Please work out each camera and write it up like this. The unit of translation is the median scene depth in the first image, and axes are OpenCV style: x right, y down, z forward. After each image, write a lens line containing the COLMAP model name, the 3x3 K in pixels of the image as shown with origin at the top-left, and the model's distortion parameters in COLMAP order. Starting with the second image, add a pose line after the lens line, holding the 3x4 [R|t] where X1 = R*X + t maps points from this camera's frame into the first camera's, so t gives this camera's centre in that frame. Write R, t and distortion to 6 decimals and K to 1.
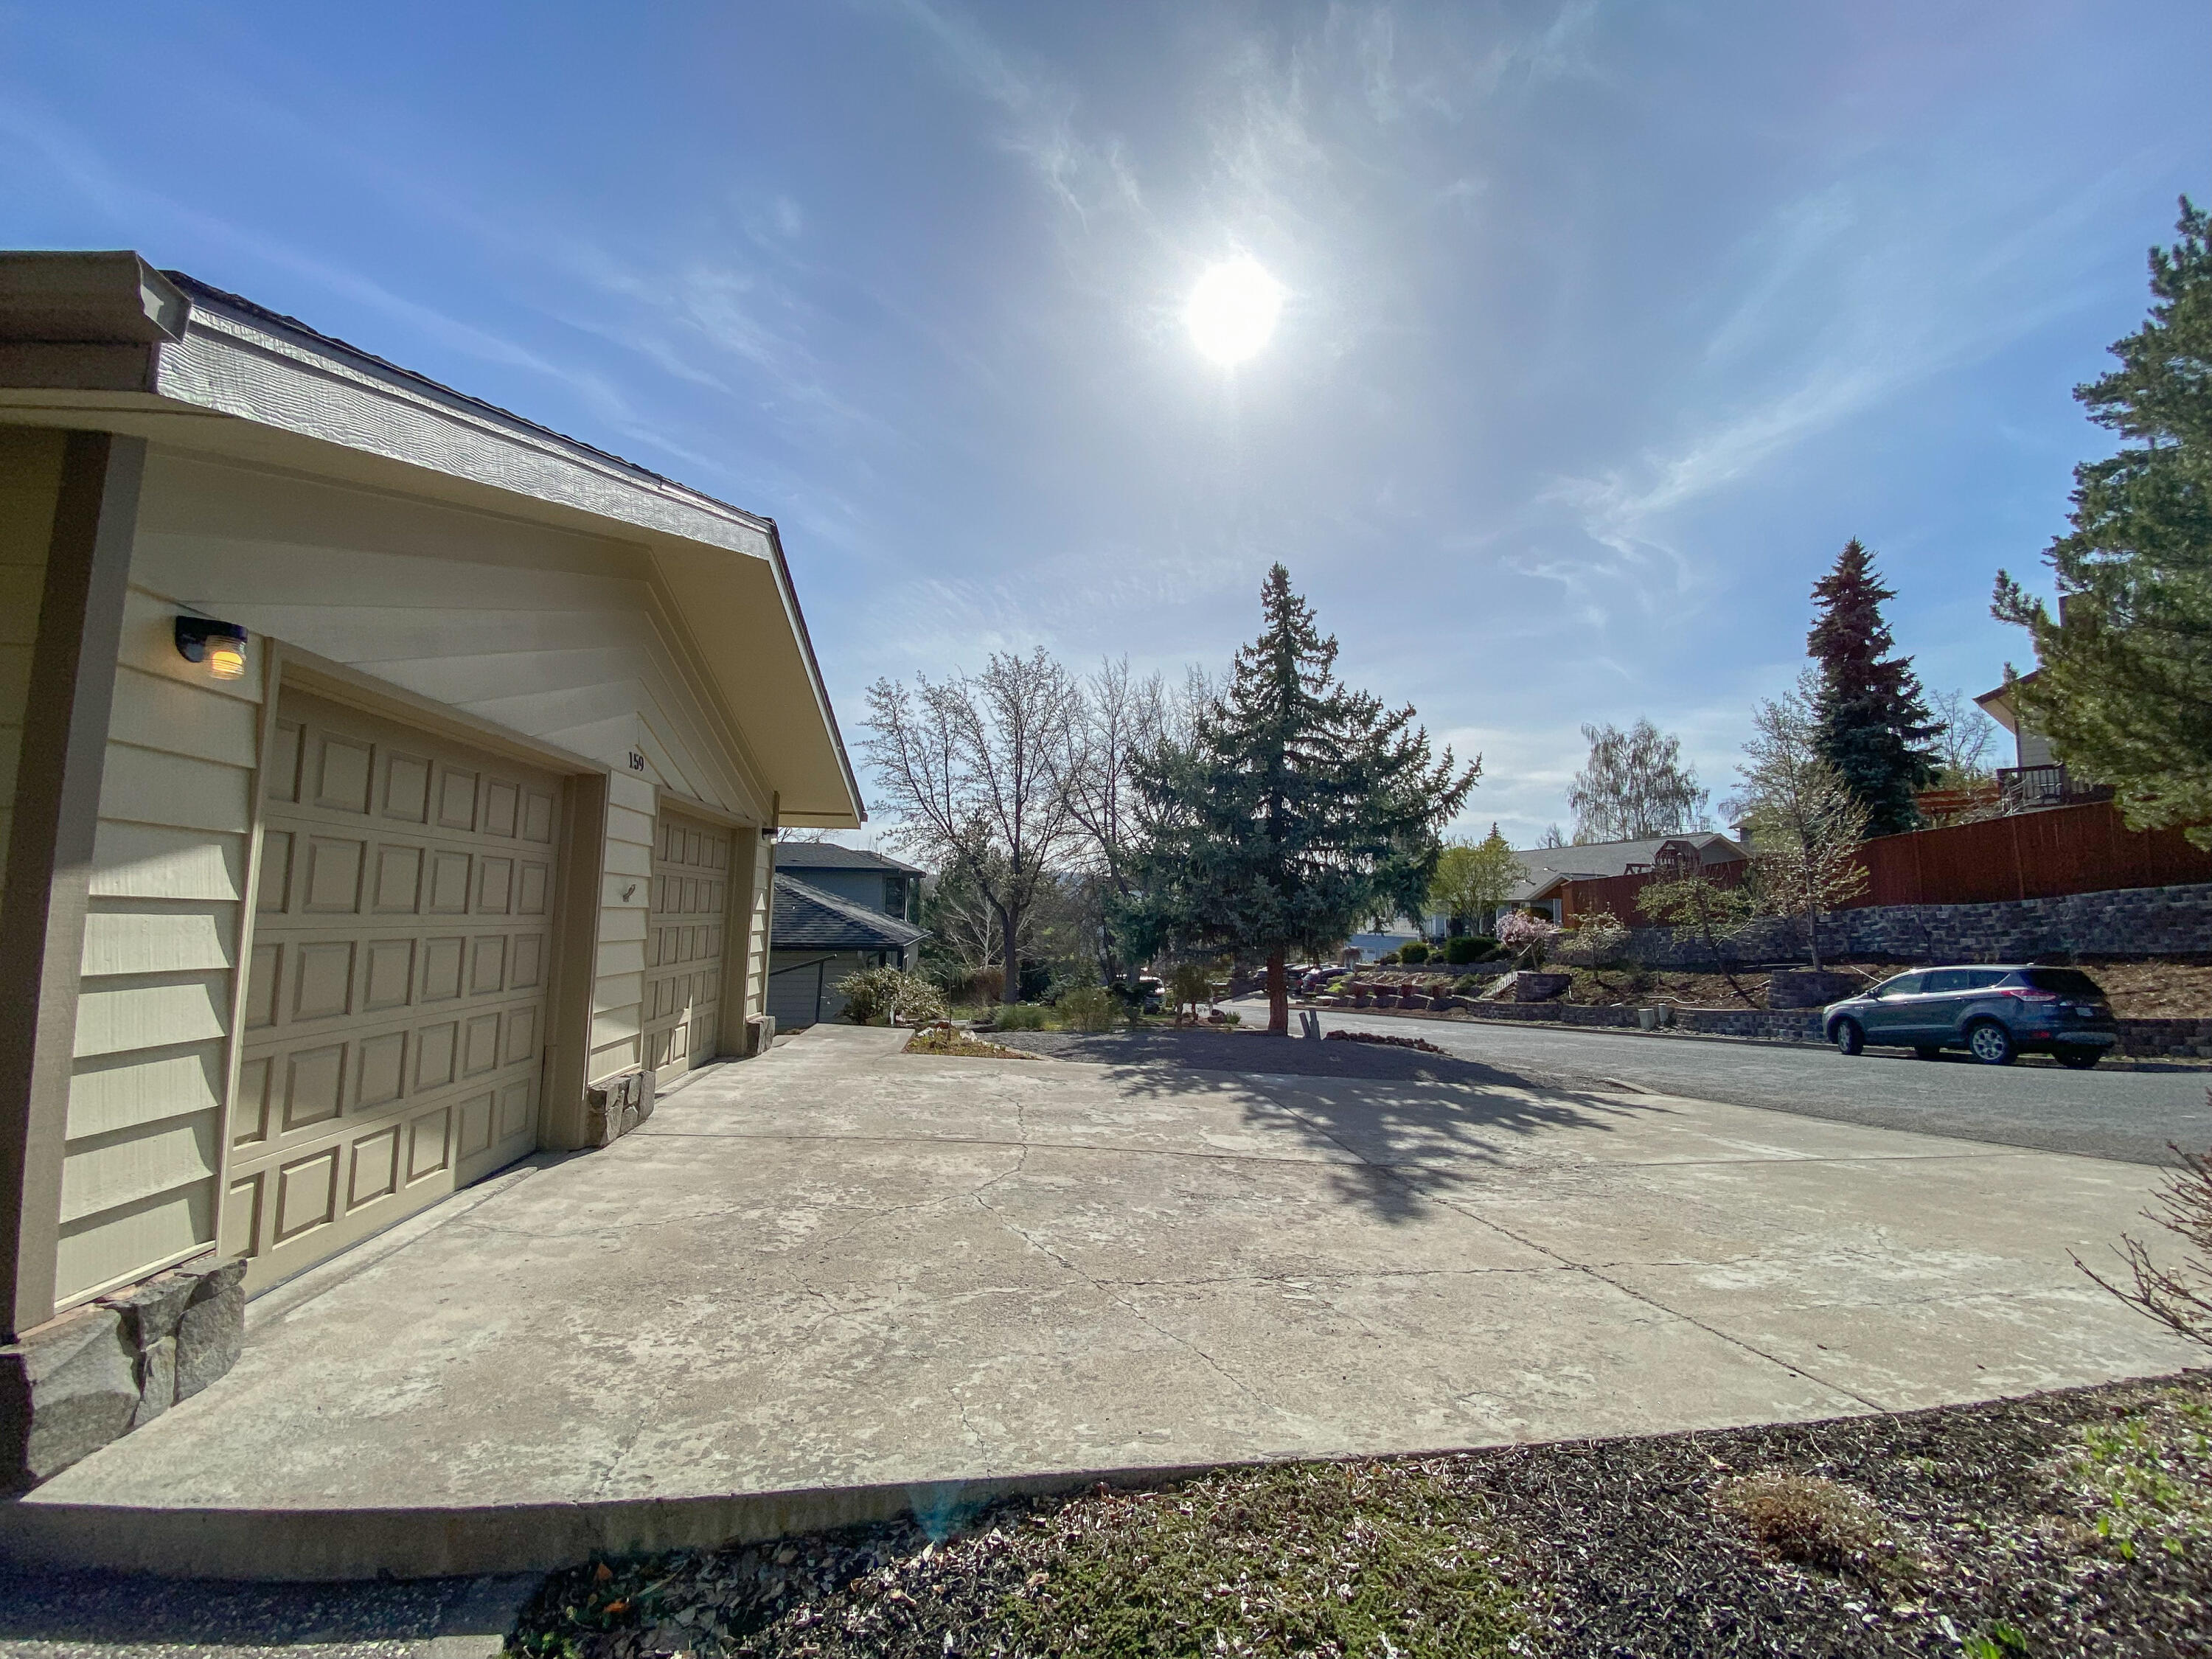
lens RADIAL K [[885.8, 0, 1107.6], [0, 885.8, 843.8], [0, 0, 1]] dist [0.022373, -0.021415]
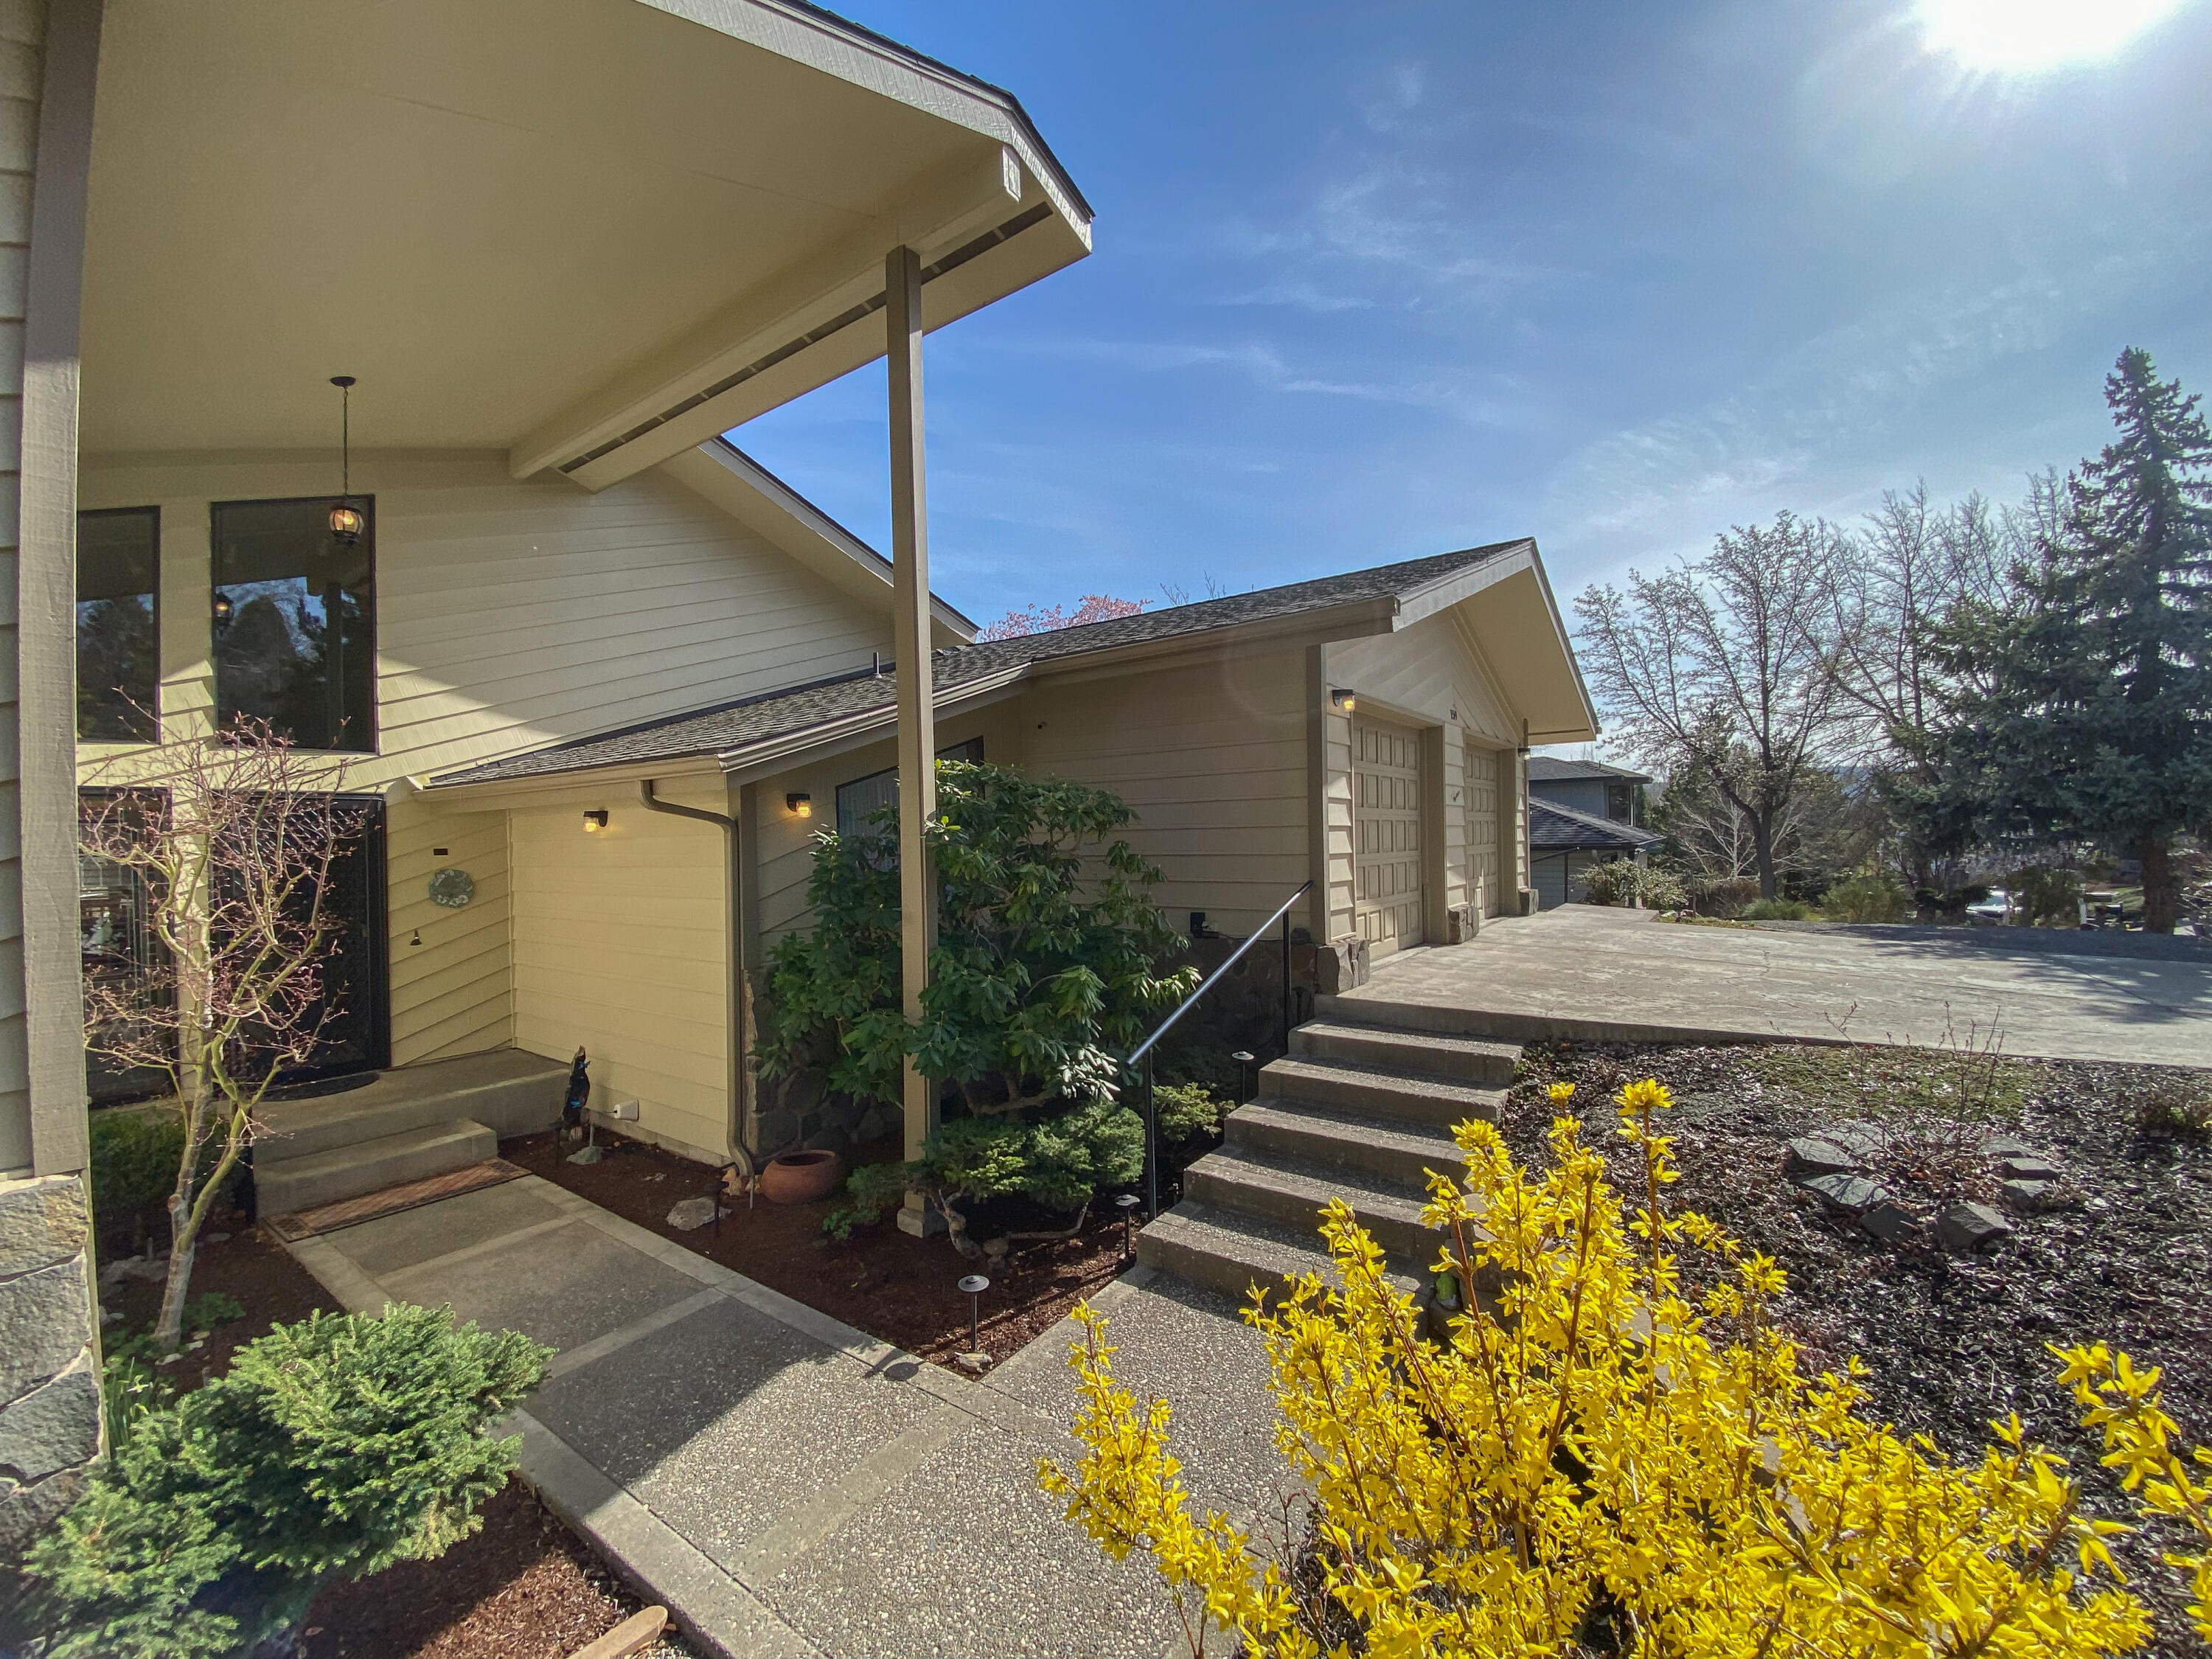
lens RADIAL K [[907.1, 0, 1106.0], [0, 907.1, 829.5], [0, 0, 1]] dist [0.021701, -0.020611]
pose [[0.738117, -0.040220, -0.673473, 0.036254], [0.088551, 0.995362, 0.037606, -0.001258], [0.668837, -0.087394, 0.738255, -0.222801]]
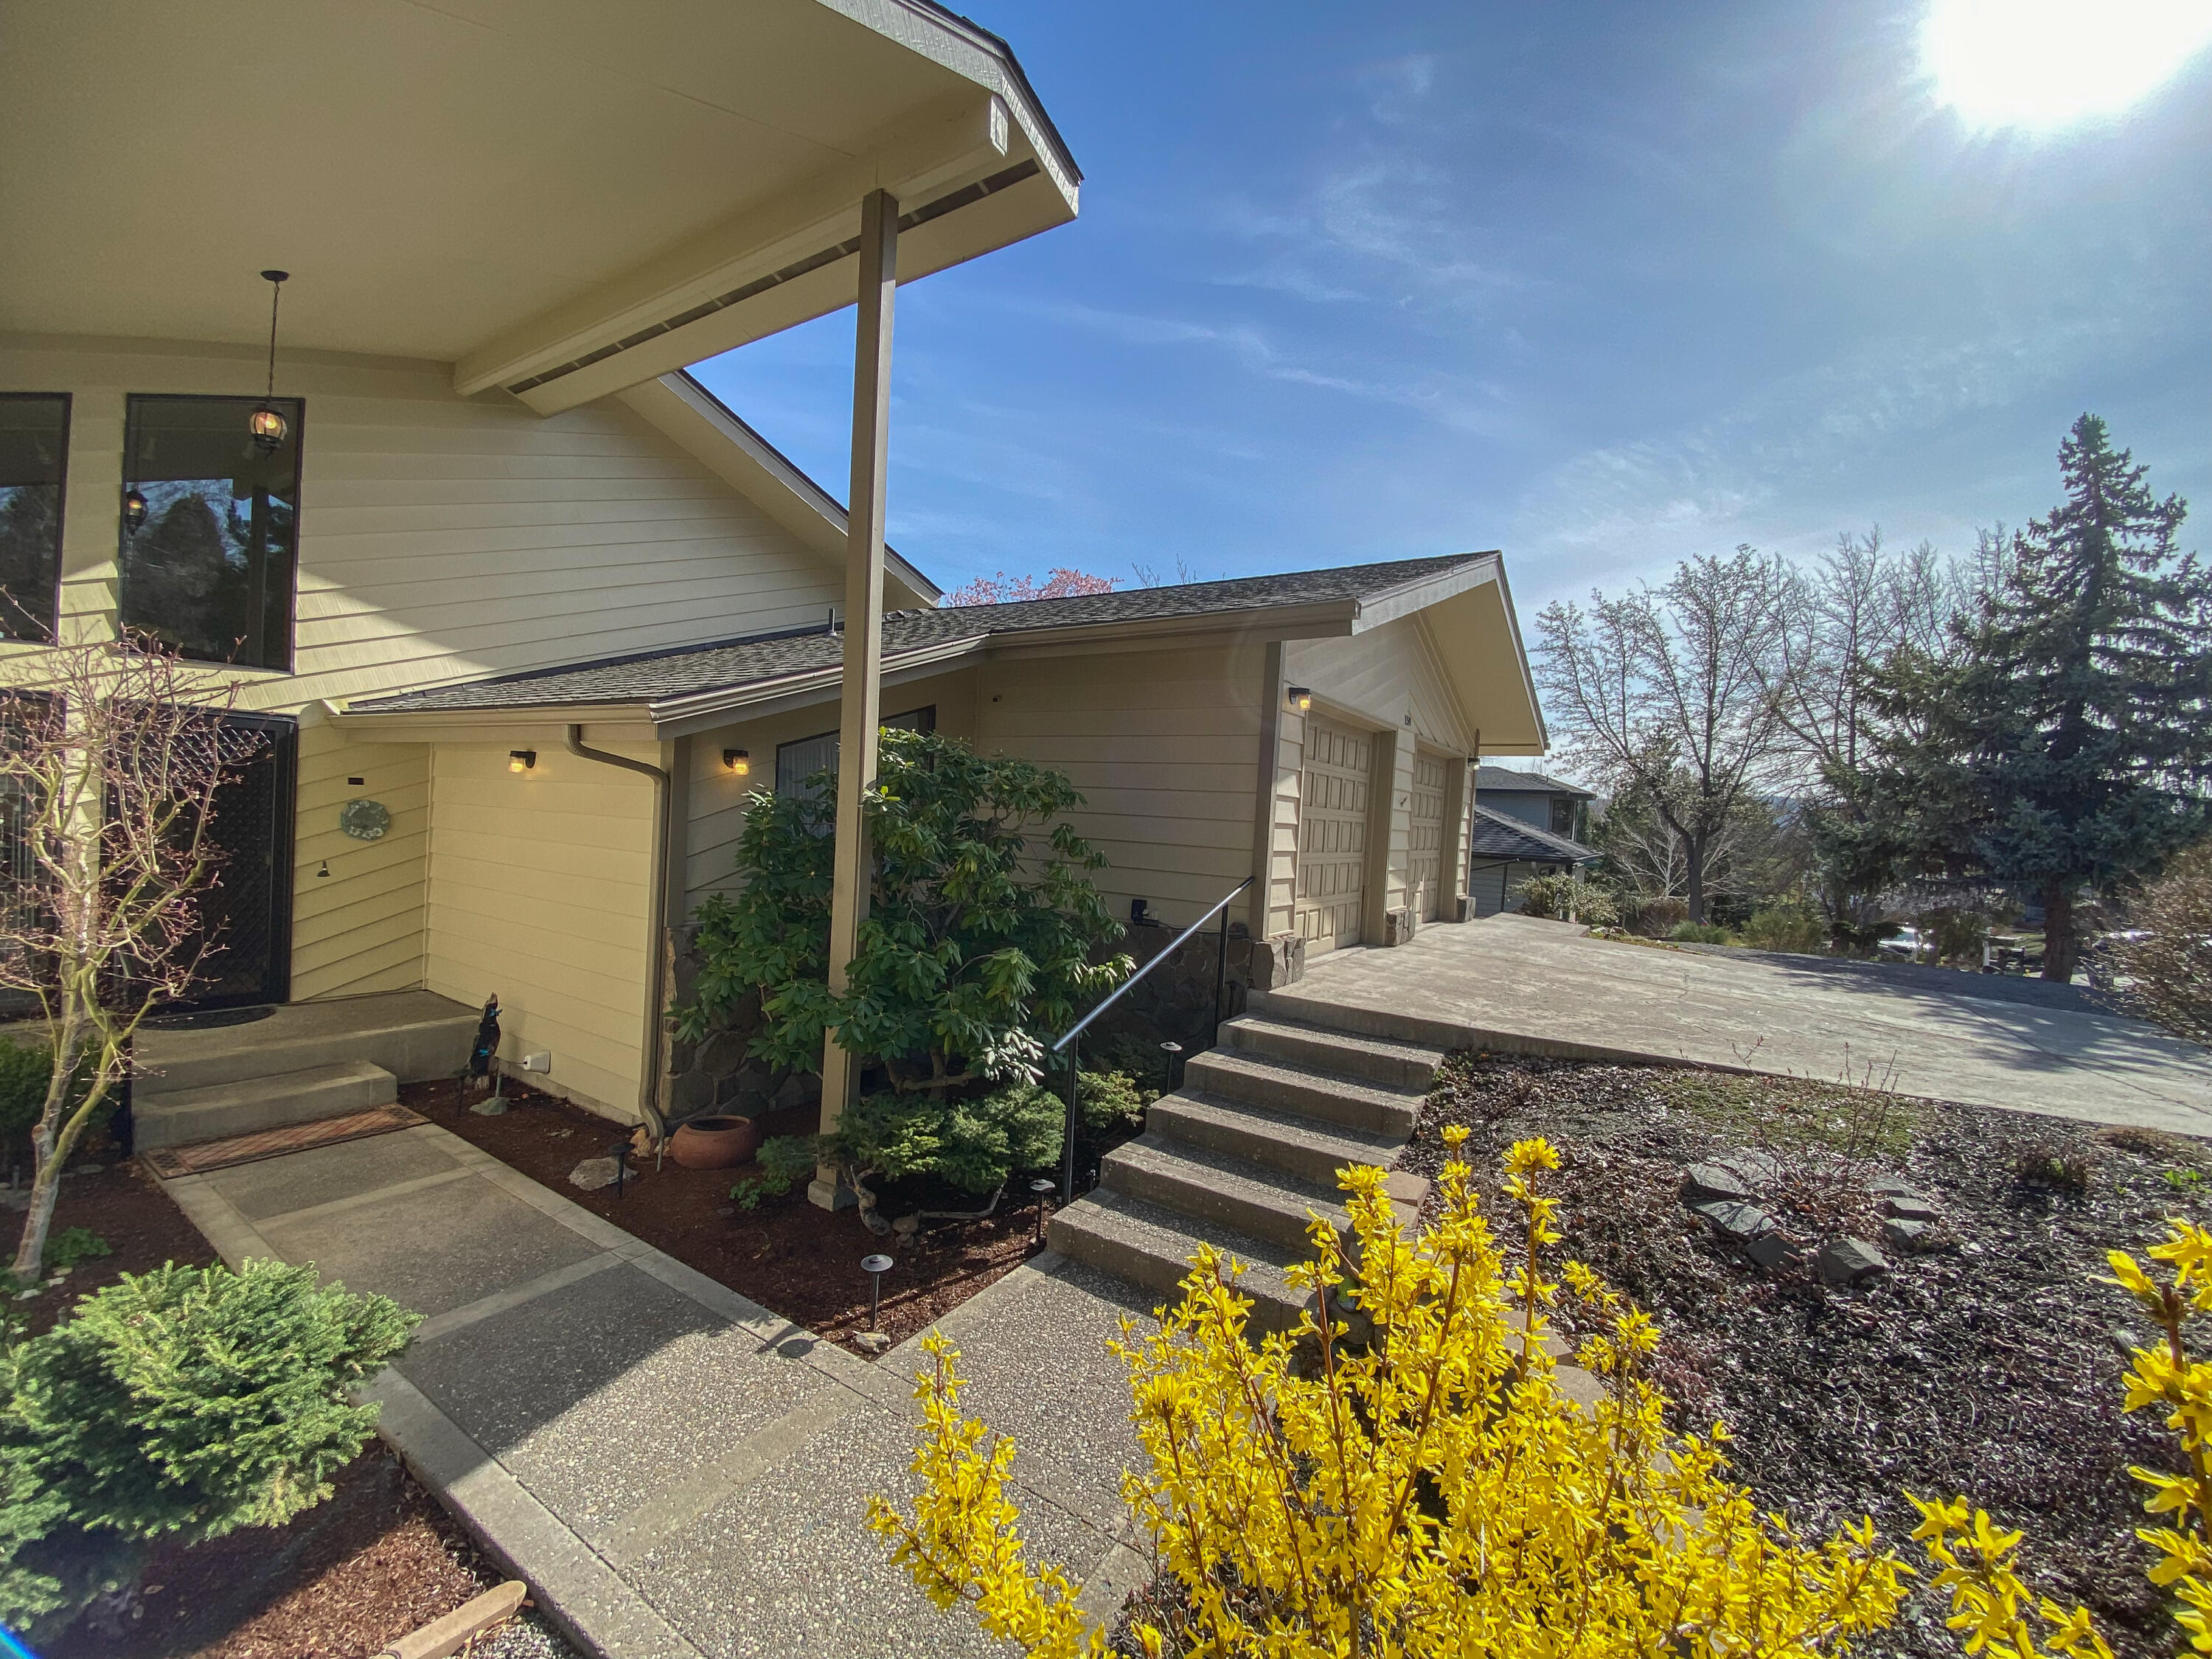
lens RADIAL K [[907.1, 0, 1106.0], [0, 907.1, 829.5], [0, 0, 1]] dist [0.021701, -0.020611]
pose [[0.769977, 0.032519, -0.637243, 0.037275], [0.012475, 0.997742, 0.065989, -0.003634], [0.637950, -0.058759, 0.767833, -0.216598]]
